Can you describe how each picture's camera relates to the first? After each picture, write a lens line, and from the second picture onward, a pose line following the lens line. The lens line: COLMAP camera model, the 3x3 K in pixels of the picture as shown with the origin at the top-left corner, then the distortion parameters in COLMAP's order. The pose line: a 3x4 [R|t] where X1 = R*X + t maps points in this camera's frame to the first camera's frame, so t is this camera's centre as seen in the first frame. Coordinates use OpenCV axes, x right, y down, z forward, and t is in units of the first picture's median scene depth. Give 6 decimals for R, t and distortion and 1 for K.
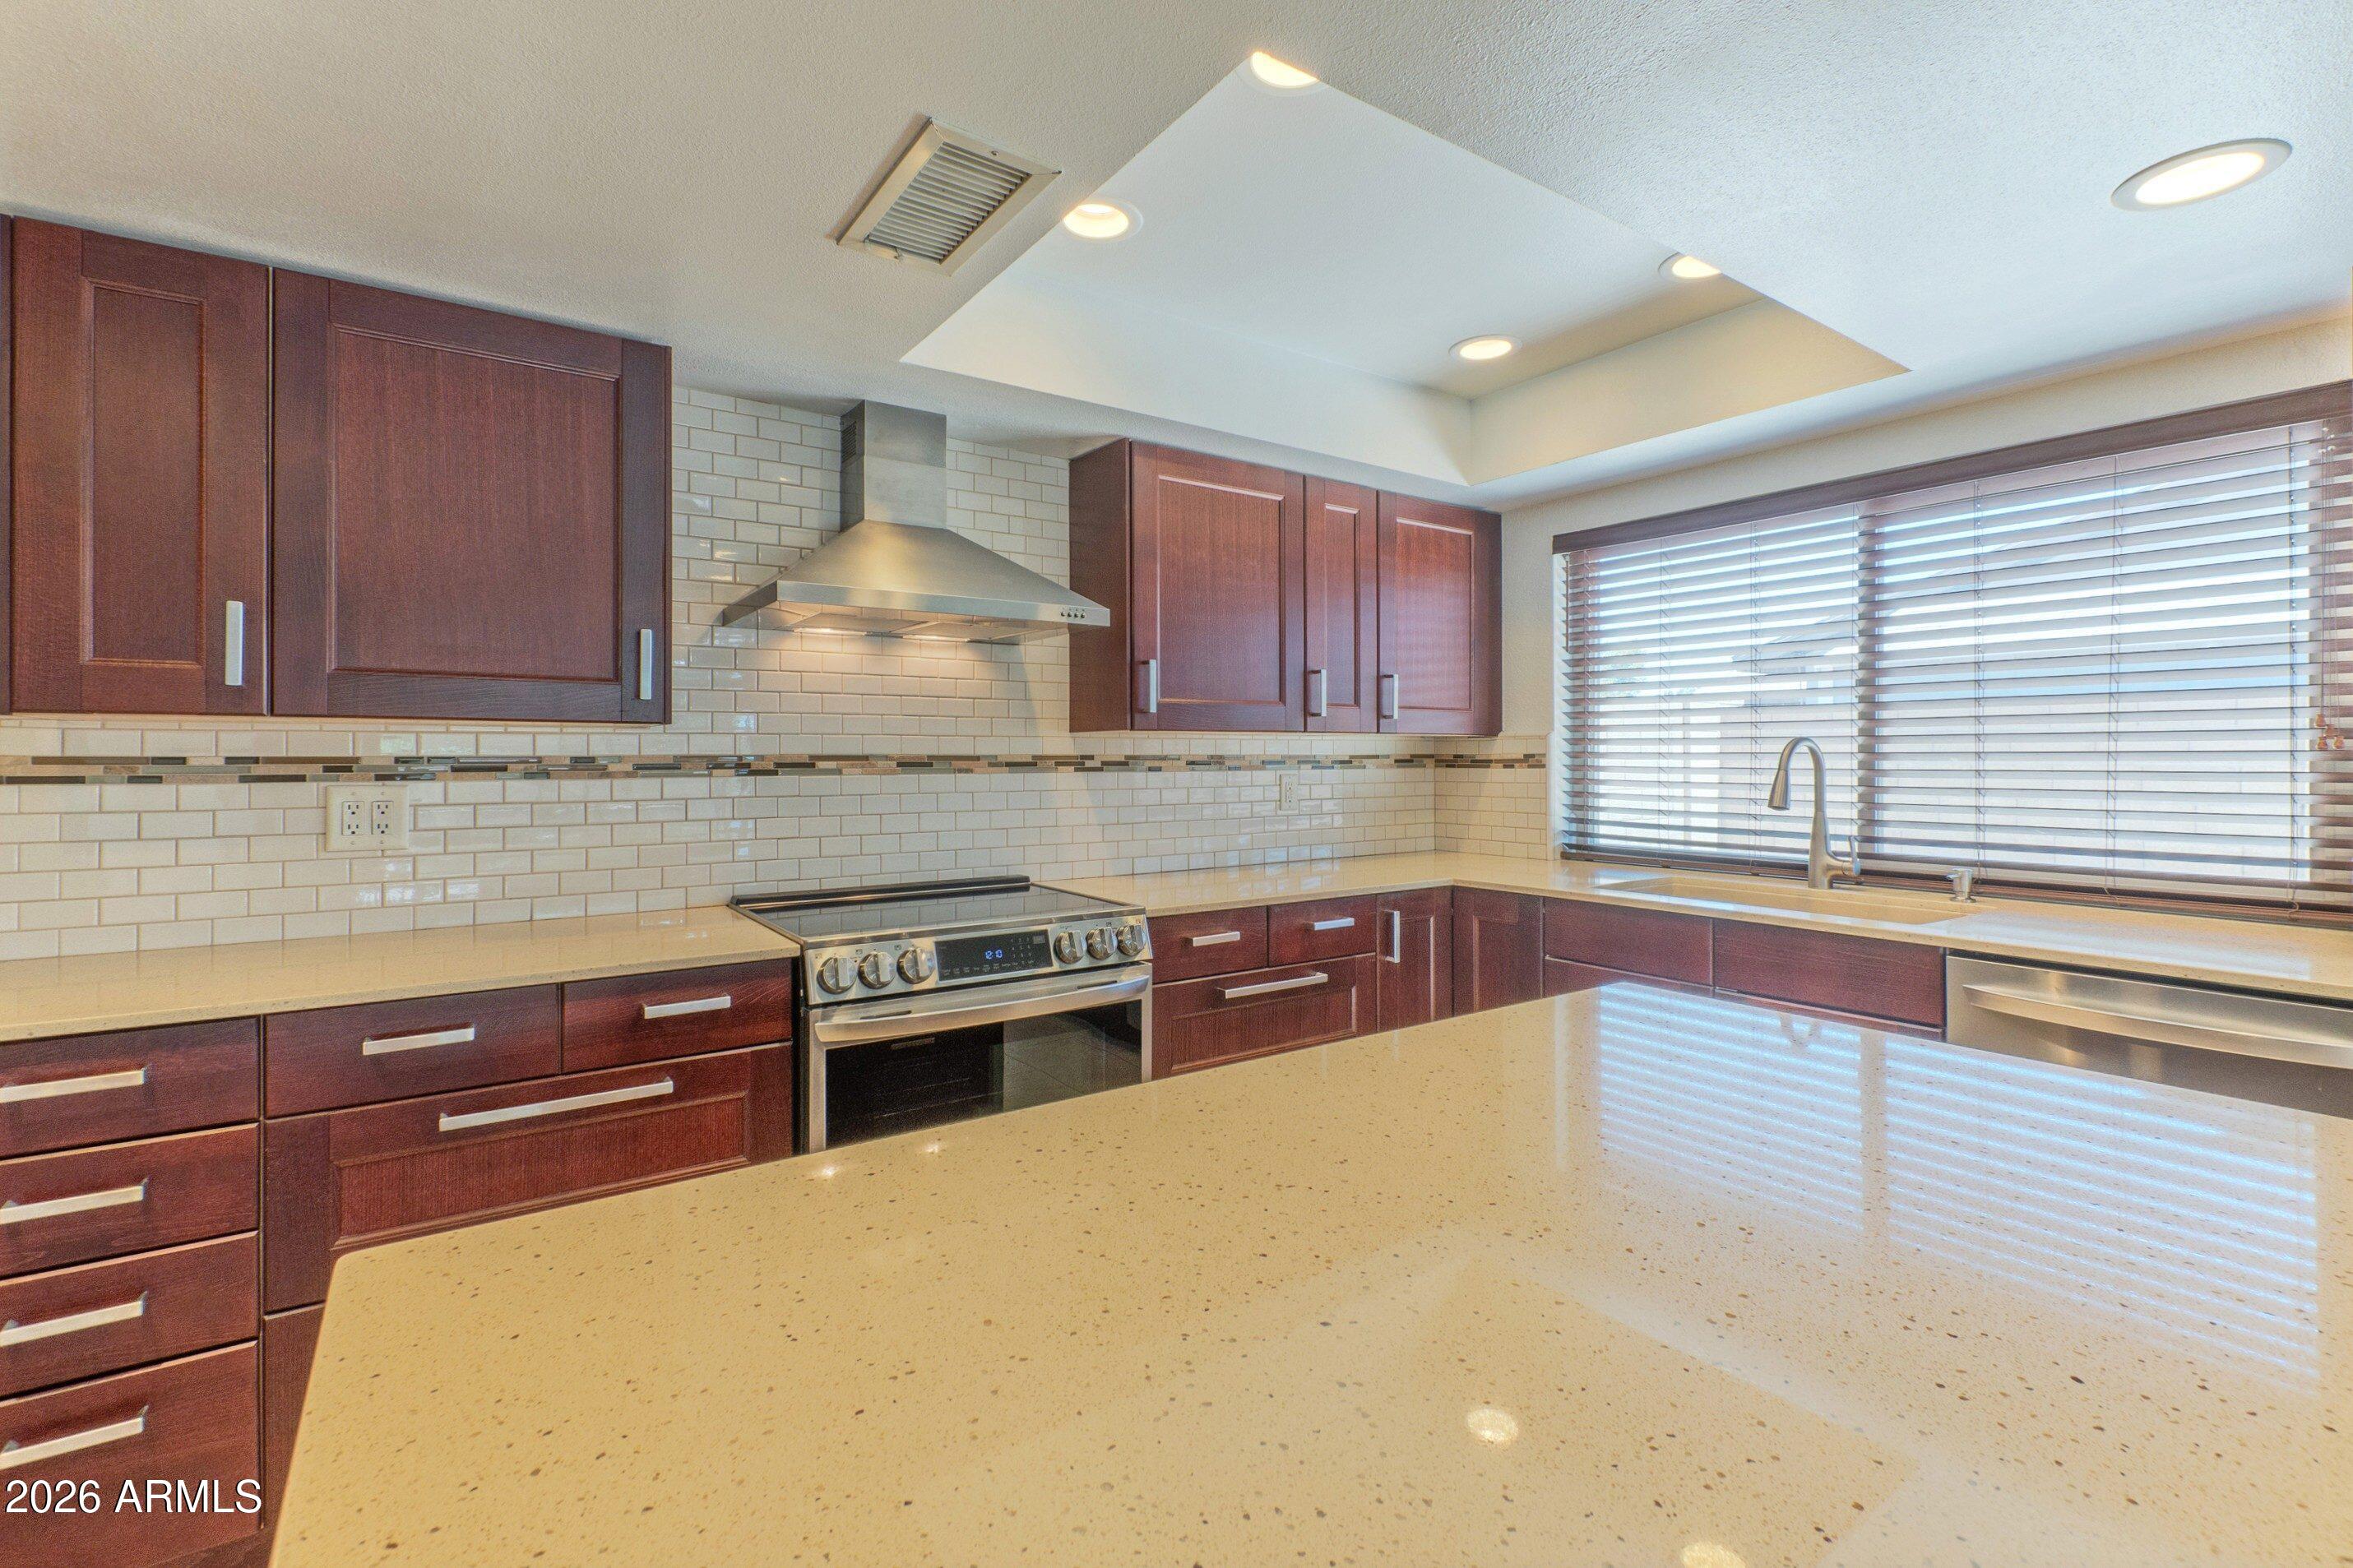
lens RADIAL K [[1046.0, 0, 1172.5], [0, 1046.0, 754.7], [0, 0, 1]] dist [0.003175, 0.000311]
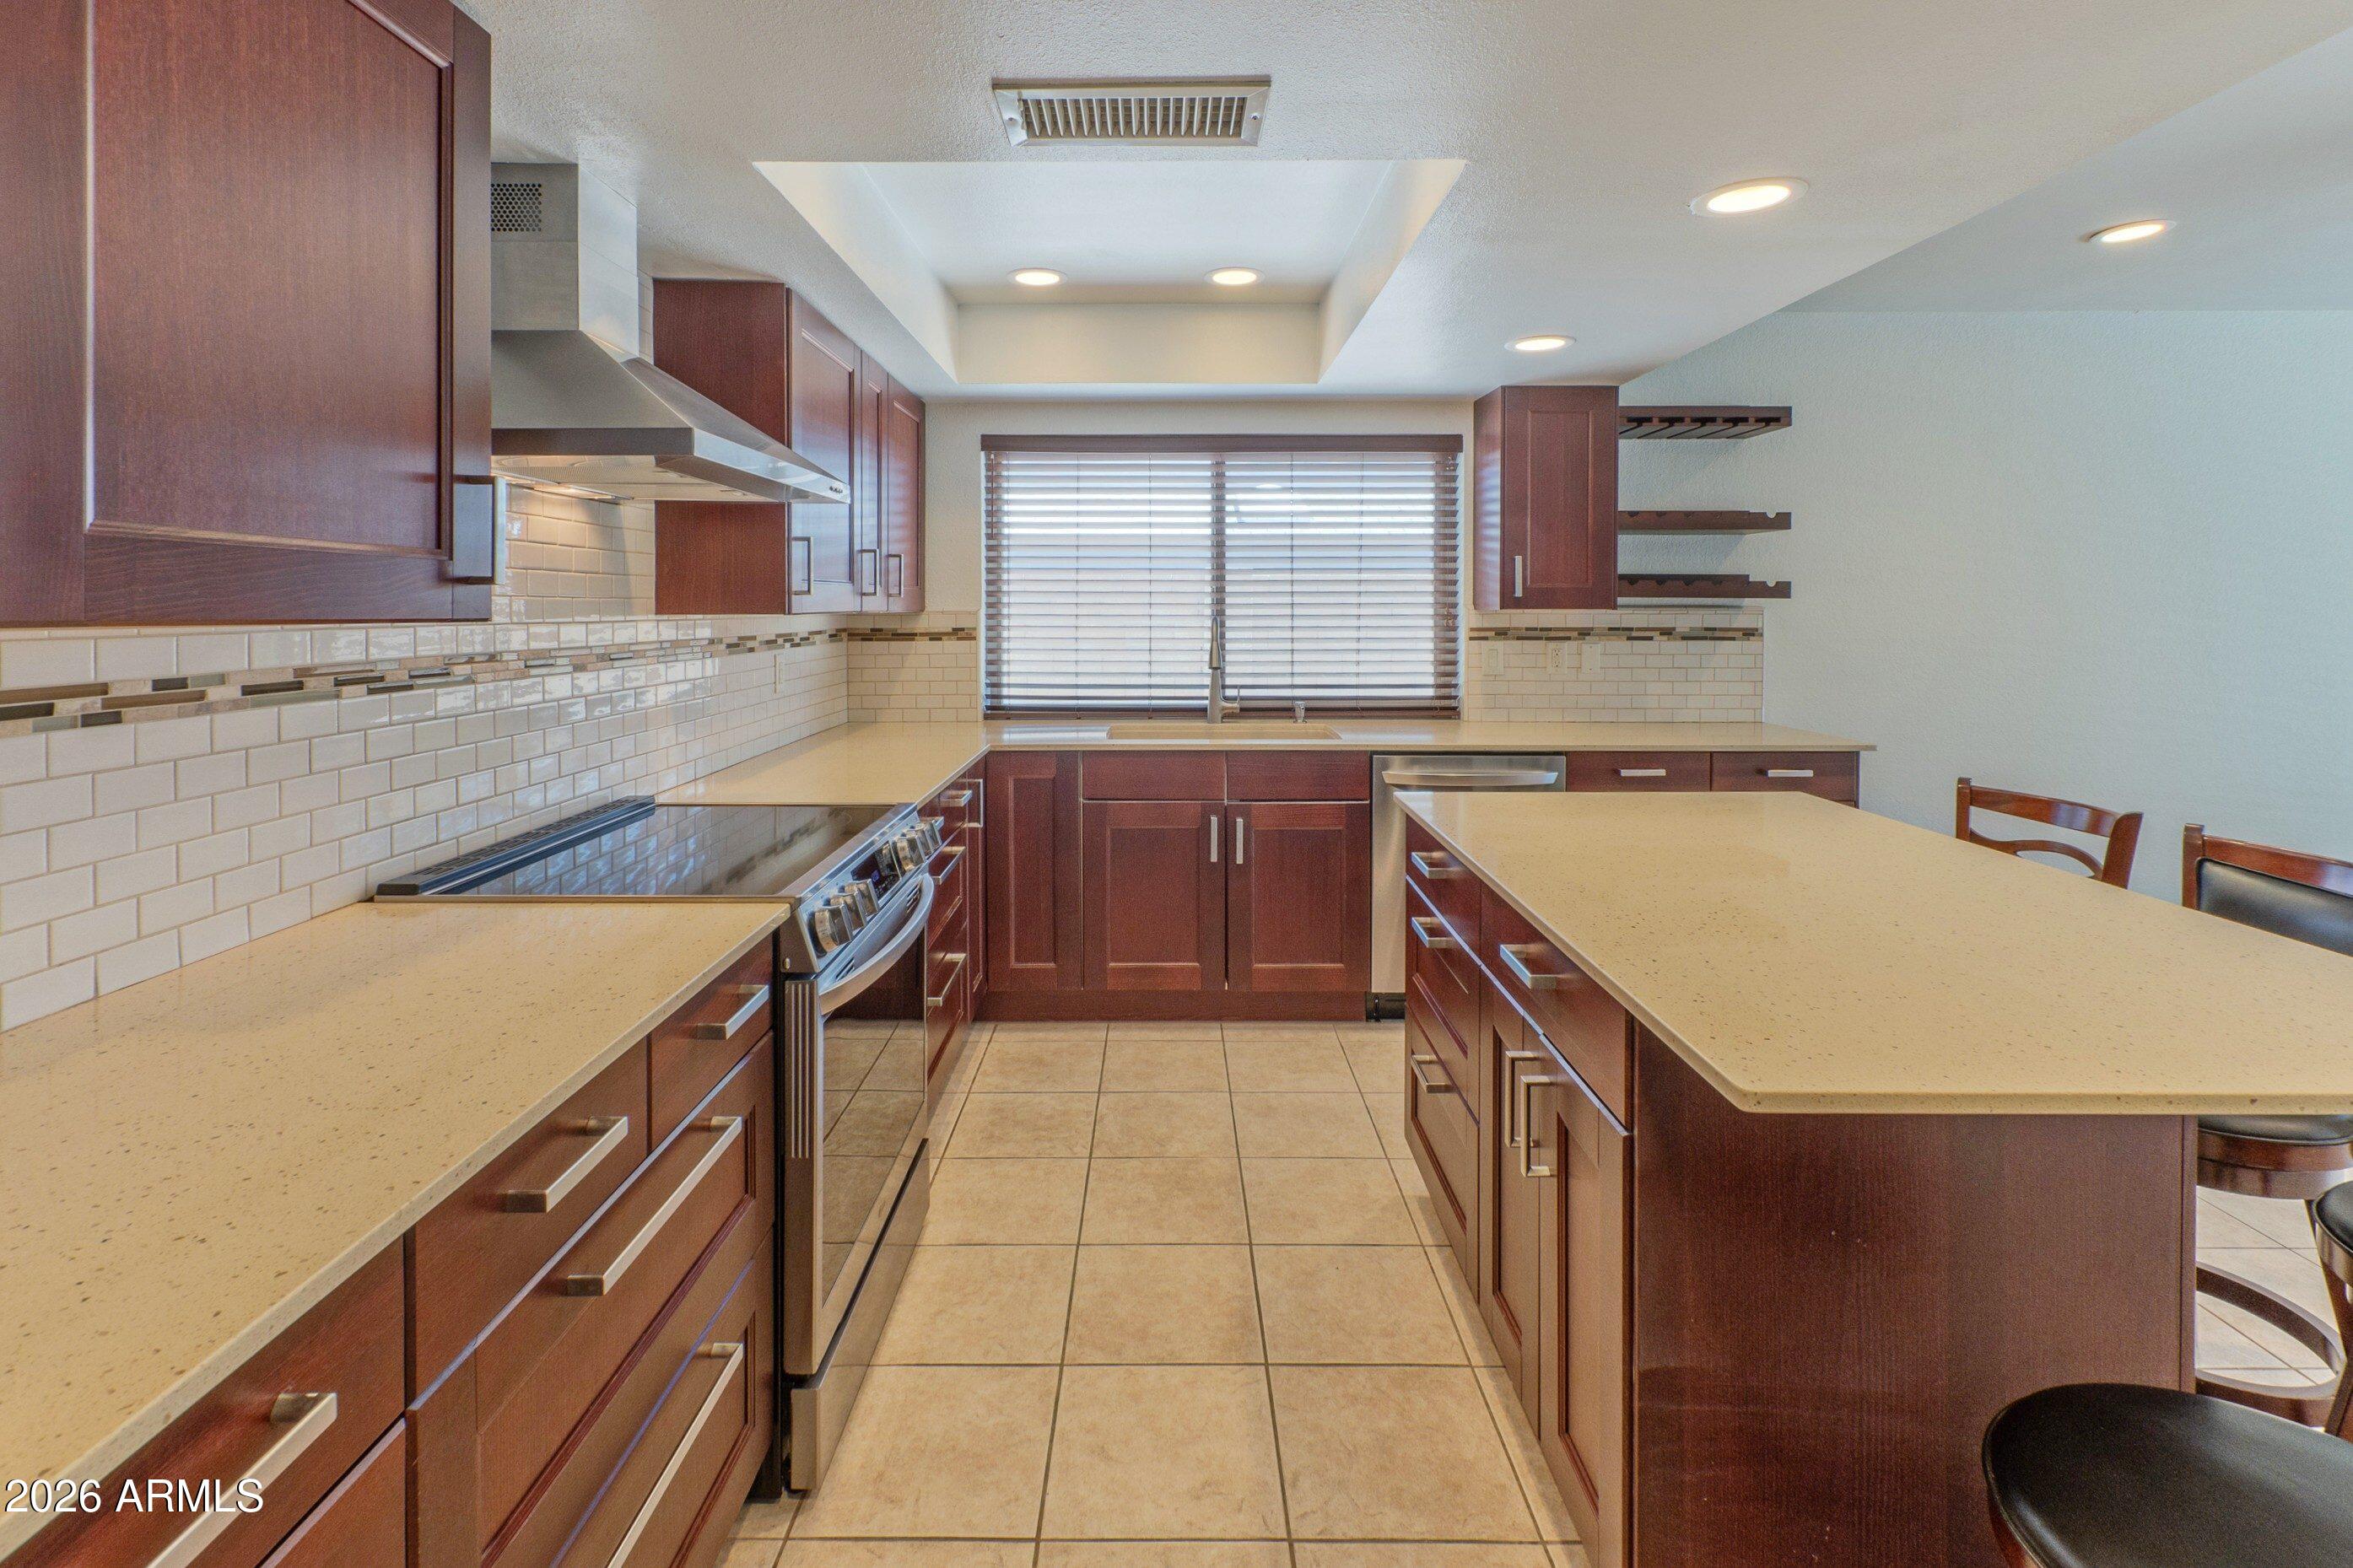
lens RADIAL K [[1046.0, 0, 1143.2], [0, 1046.0, 618.1], [0, 0, 1]] dist [0.003175, 0.000311]
pose [[0.607603, -0.007777, 0.794203, -0.533238], [0.001837, 0.999963, 0.008386, -0.025307], [-0.794239, -0.003636, 0.607595, 0.208517]]
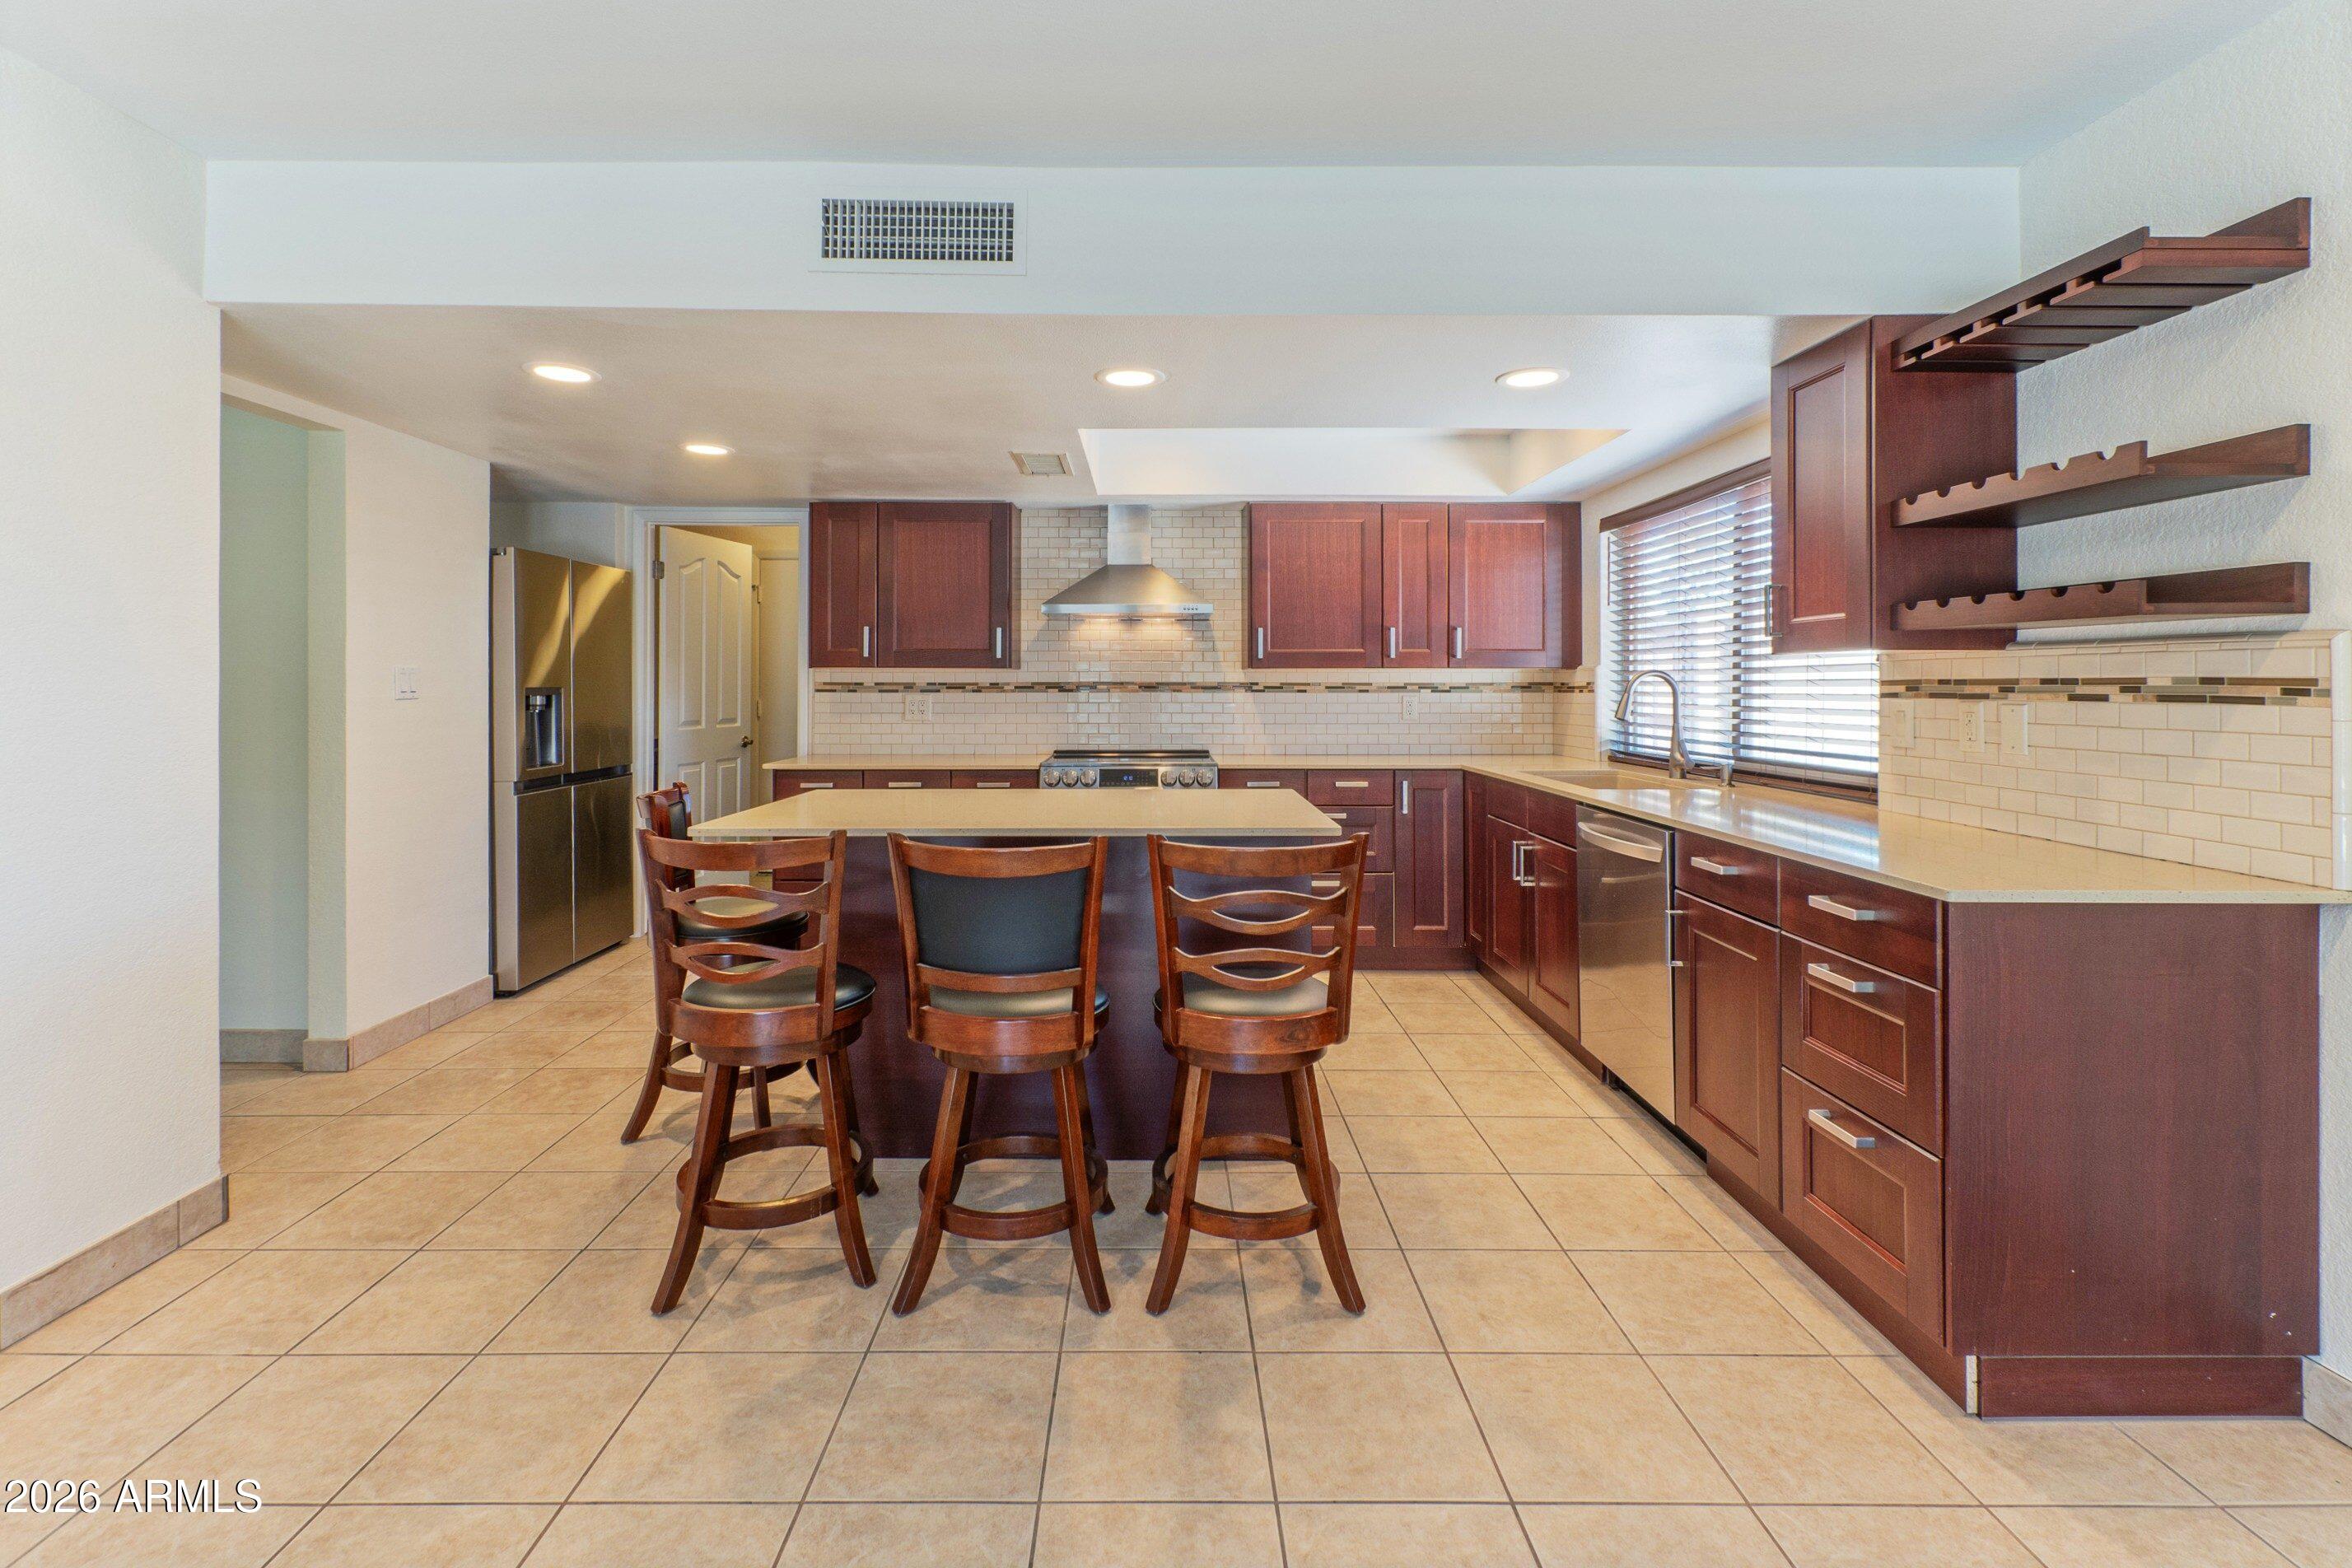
lens RADIAL K [[1045.7, 0, 1159.9], [0, 1045.7, 675.6], [0, 0, 1]] dist [0.003175, 0.000311]
pose [[0.815747, -0.003640, -0.578398, 0.792276], [-0.001863, 0.999958, -0.008921, 0.004658], [0.578406, 0.008355, 0.815706, -0.480607]]
